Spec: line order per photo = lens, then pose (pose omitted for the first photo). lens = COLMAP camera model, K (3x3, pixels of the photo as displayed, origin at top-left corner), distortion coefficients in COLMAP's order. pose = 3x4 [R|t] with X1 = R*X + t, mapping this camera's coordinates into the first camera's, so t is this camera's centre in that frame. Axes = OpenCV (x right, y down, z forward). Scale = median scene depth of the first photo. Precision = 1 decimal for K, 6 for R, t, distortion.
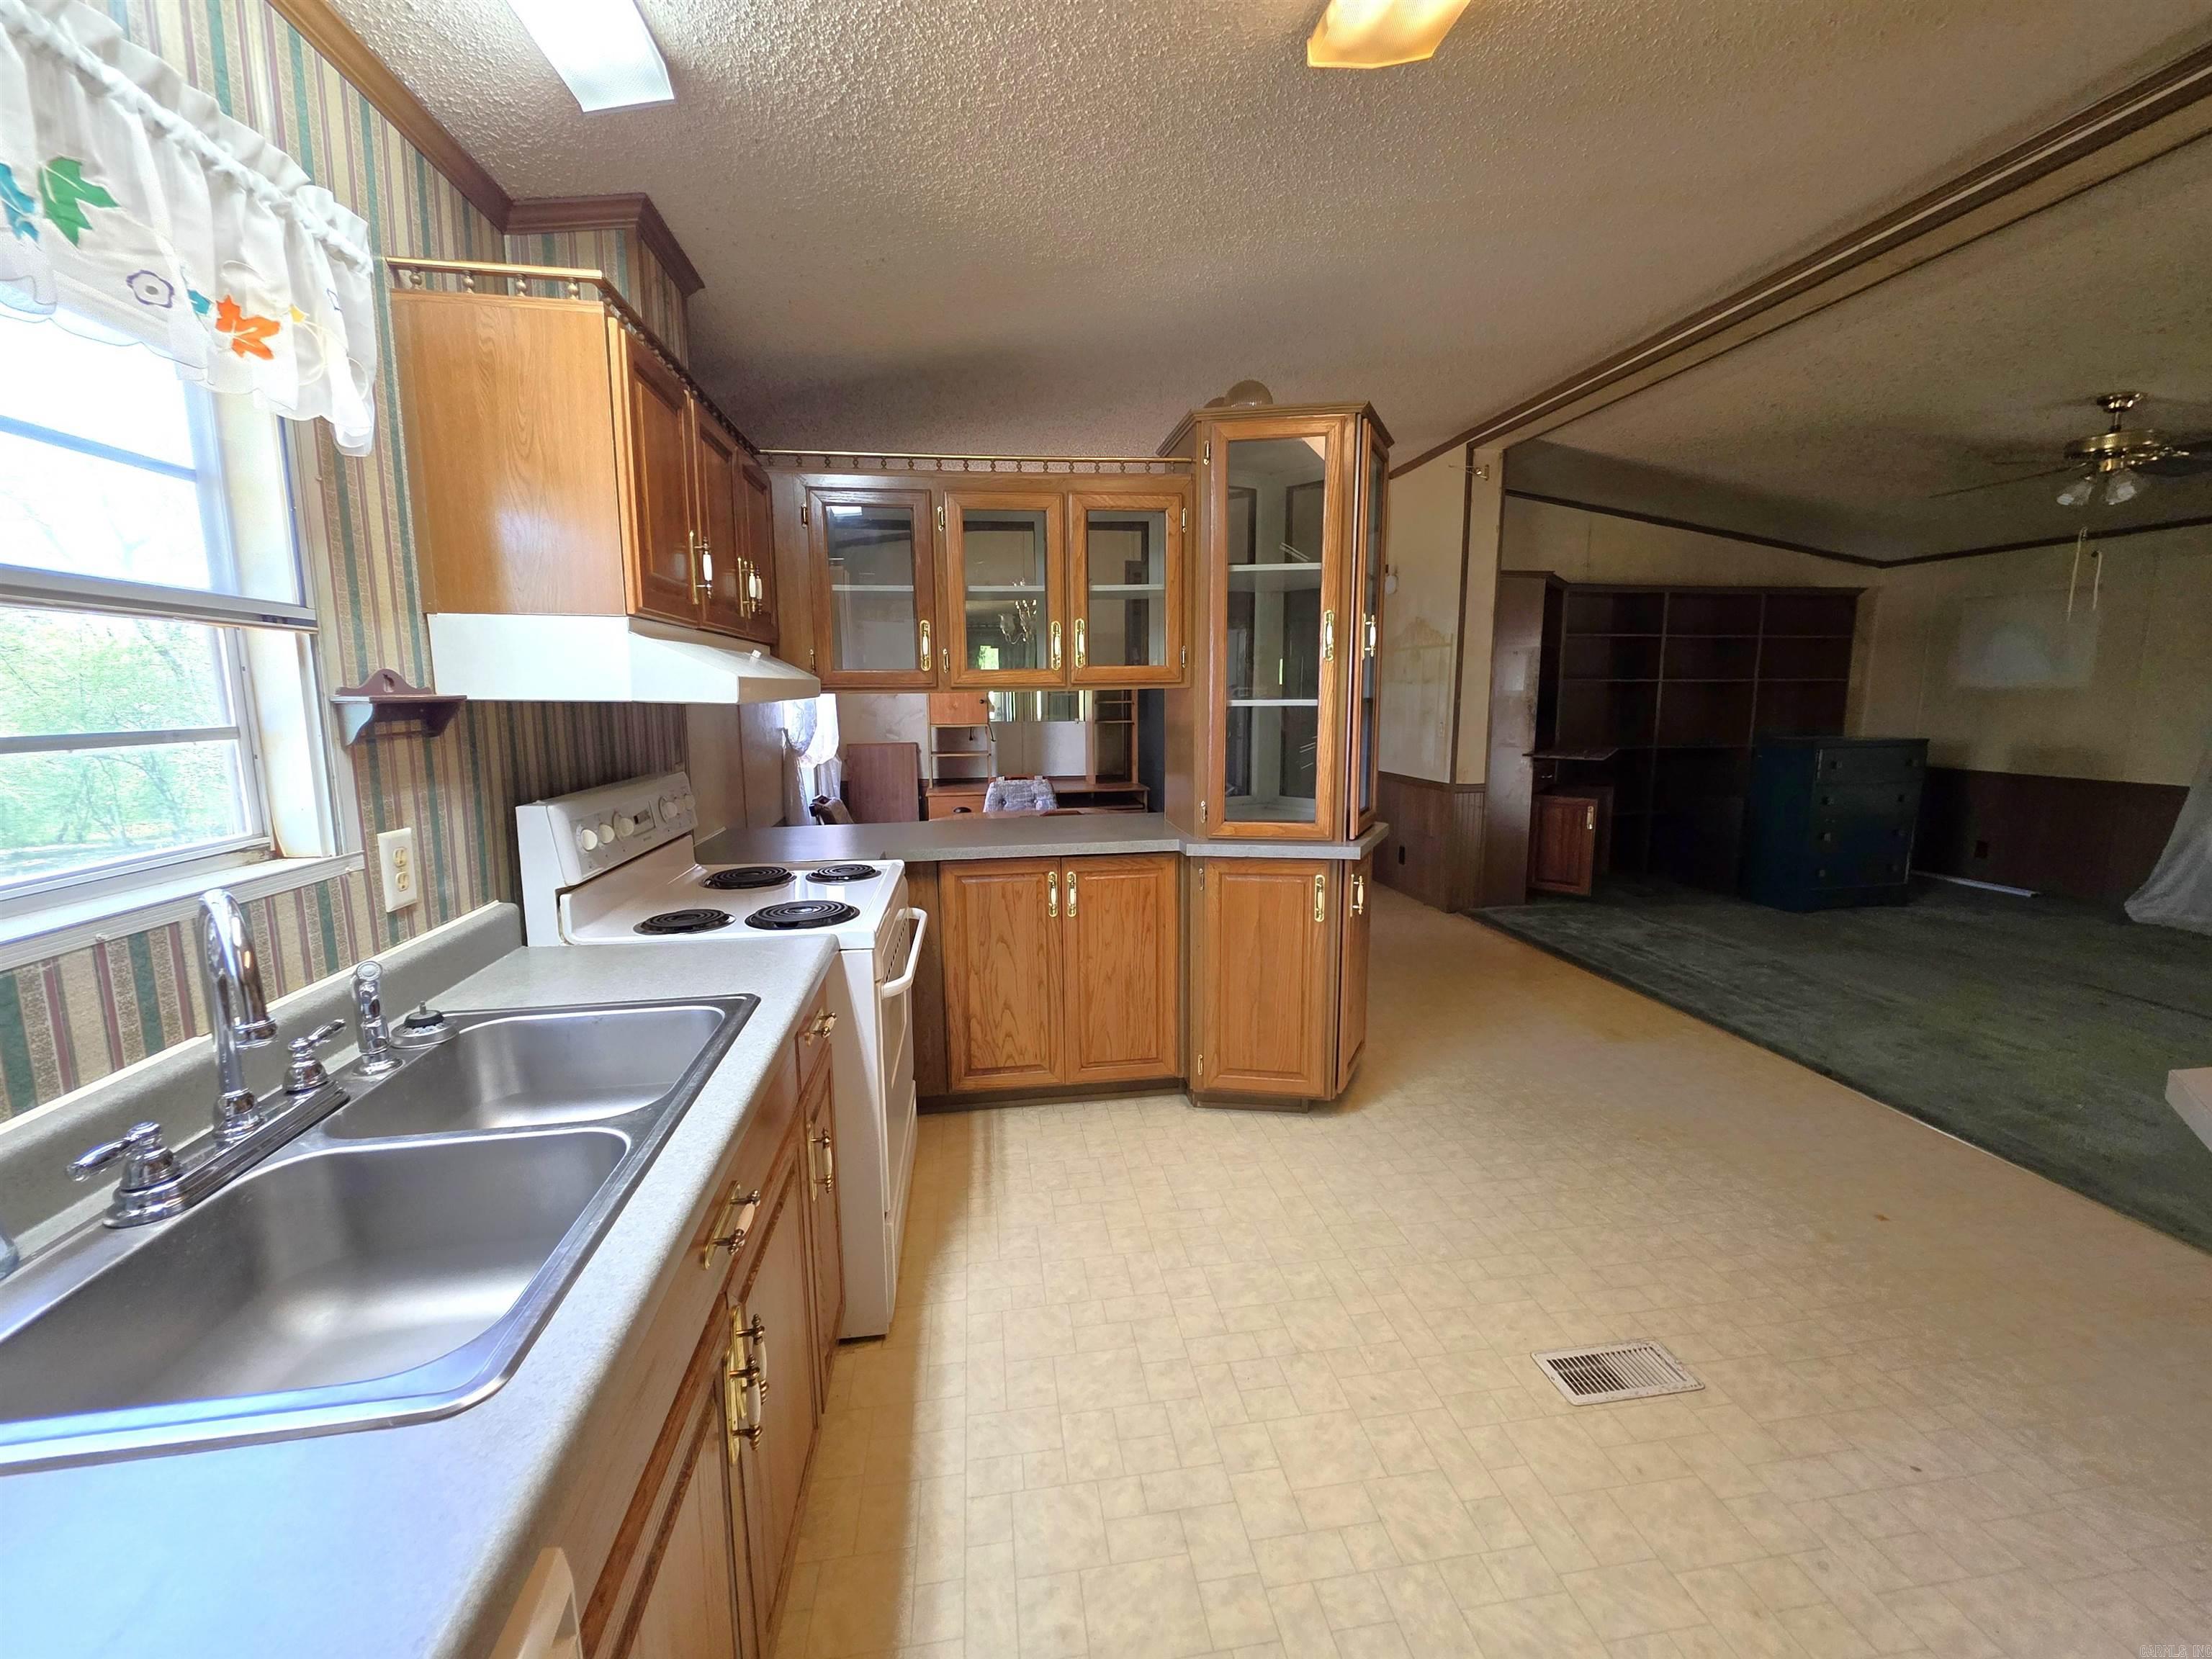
lens RADIAL K [[883.4, 0, 1108.8], [0, 883.4, 815.1], [0, 0, 1]] dist [0.000319, 0.000030]
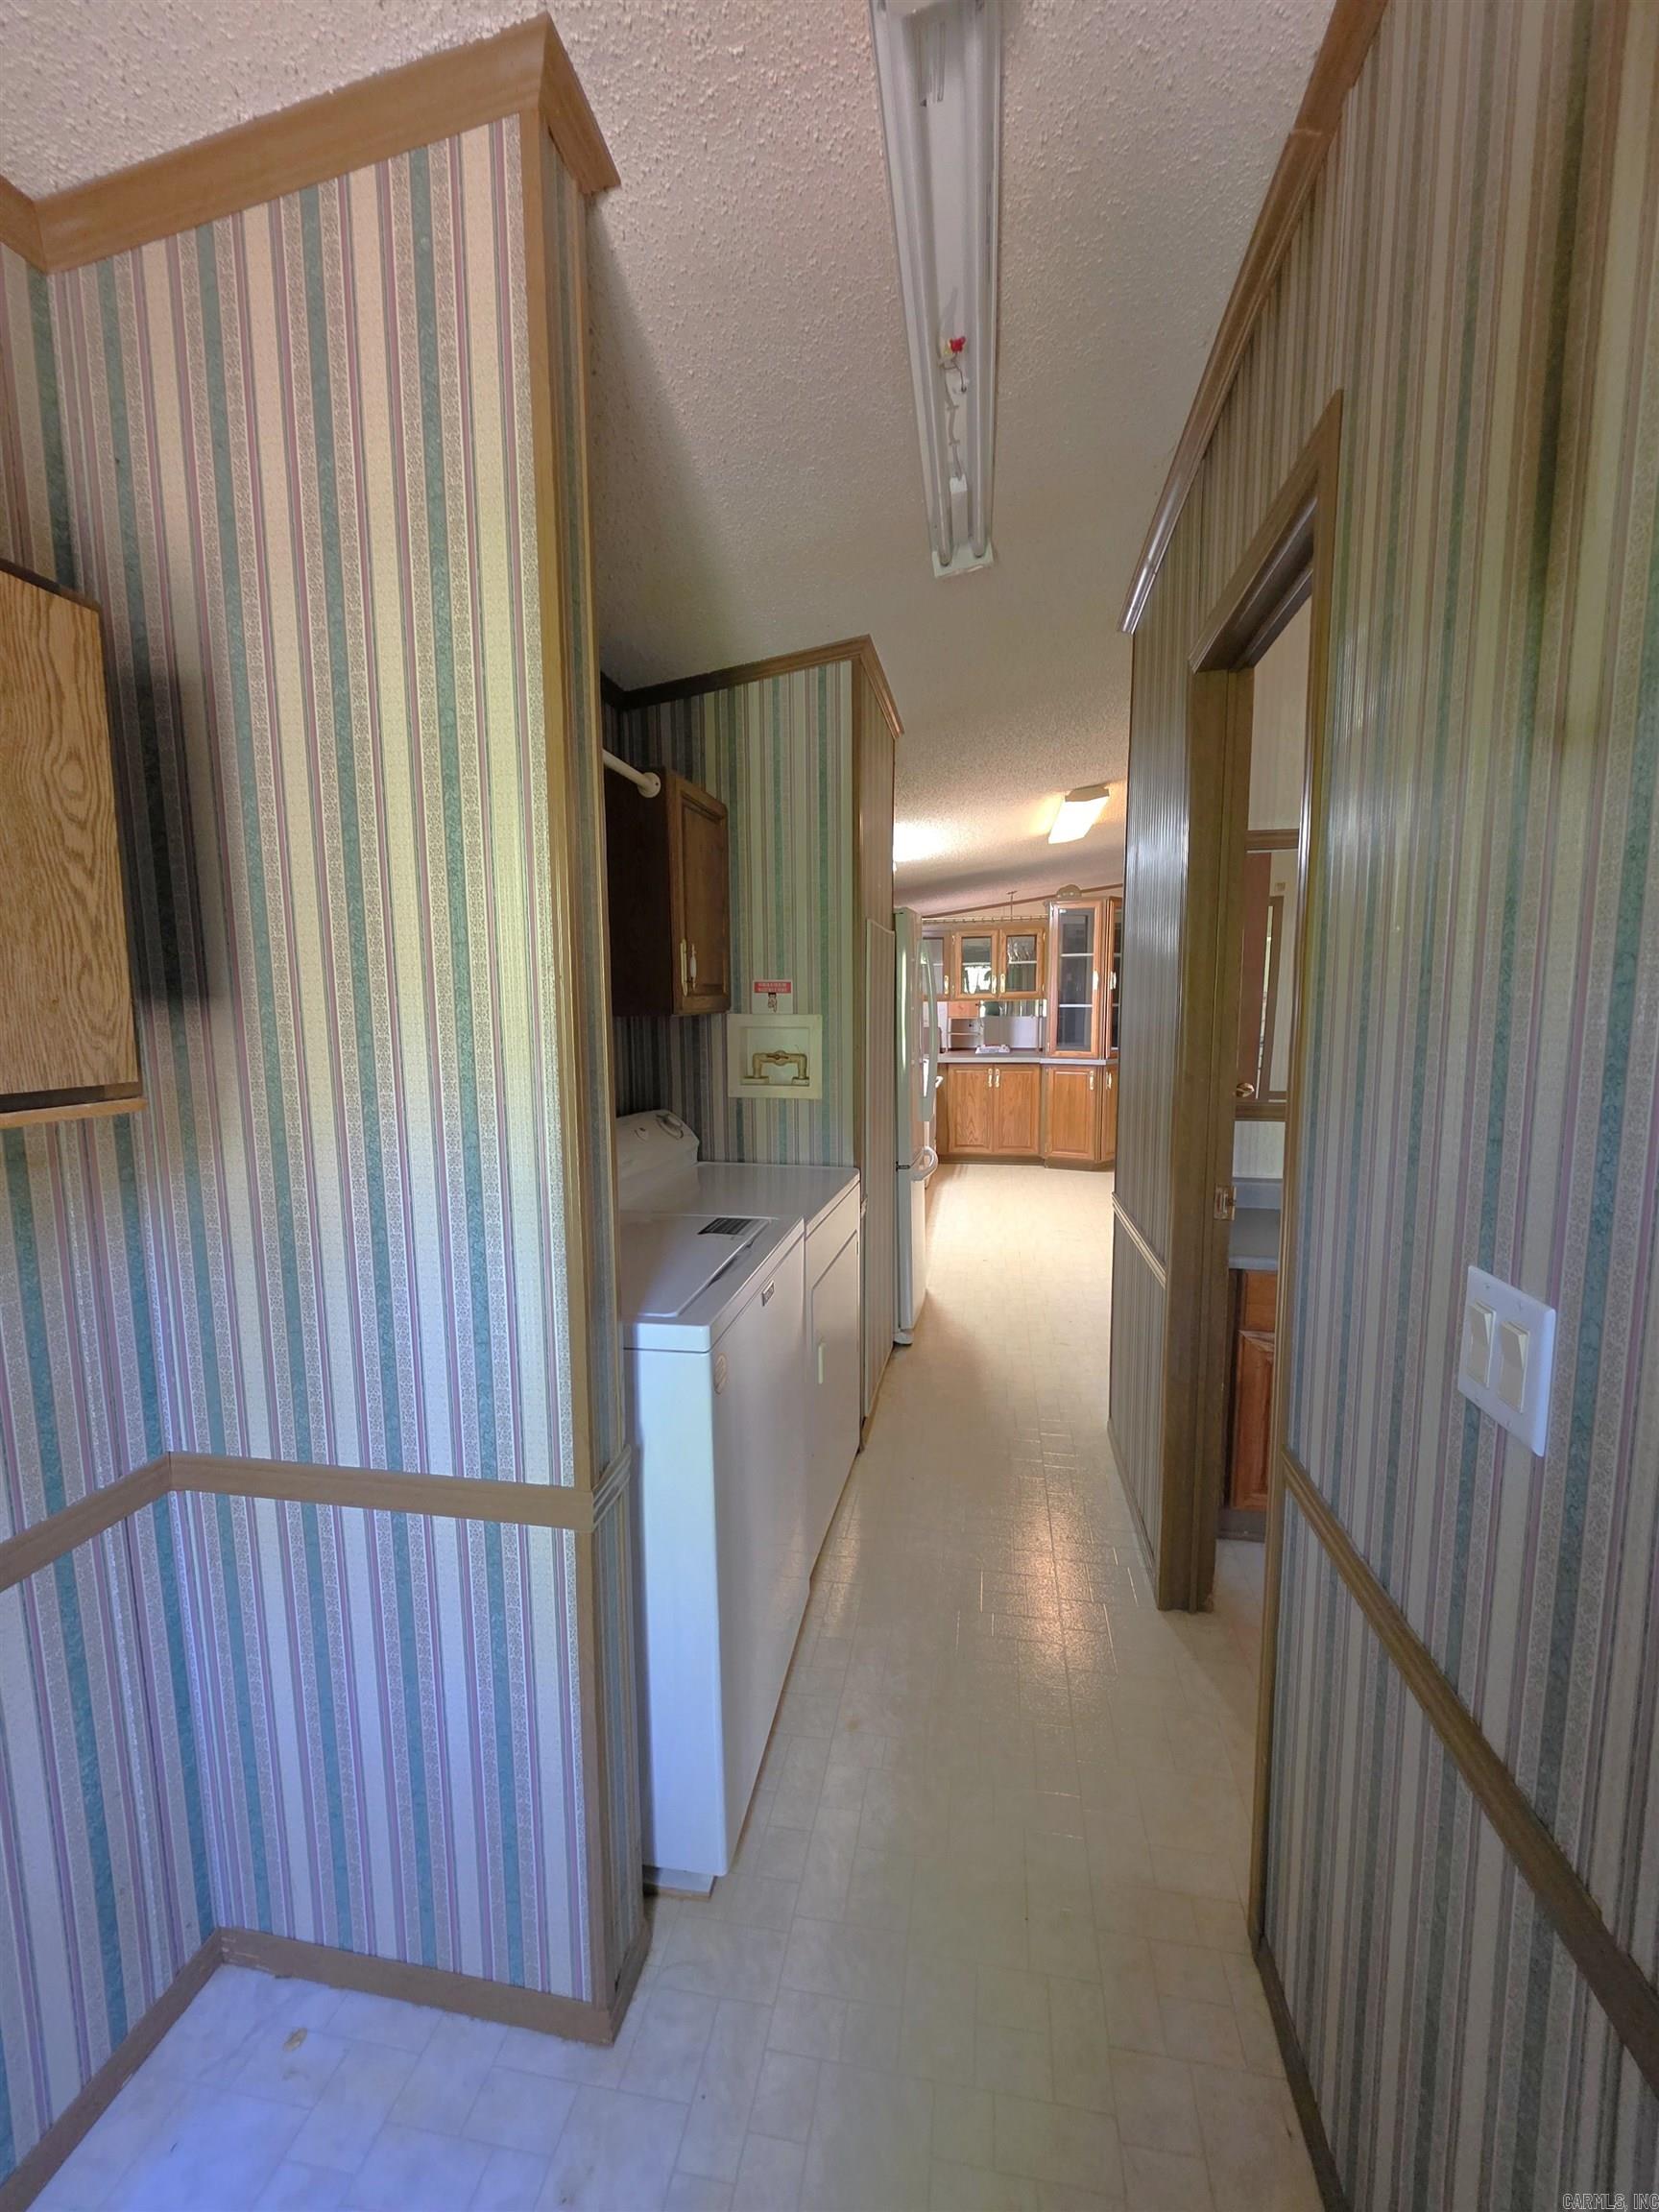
lens RADIAL K [[883.4, 0, 843.0], [0, 883.4, 1101.1], [0, 0, 1]] dist [0.000319, 0.000030]
pose [[0.949472, 0.037850, -0.311560, 0.334222], [-0.044019, 0.998949, -0.012788, 0.207196], [0.310749, 0.025857, 0.950140, -1.590698]]
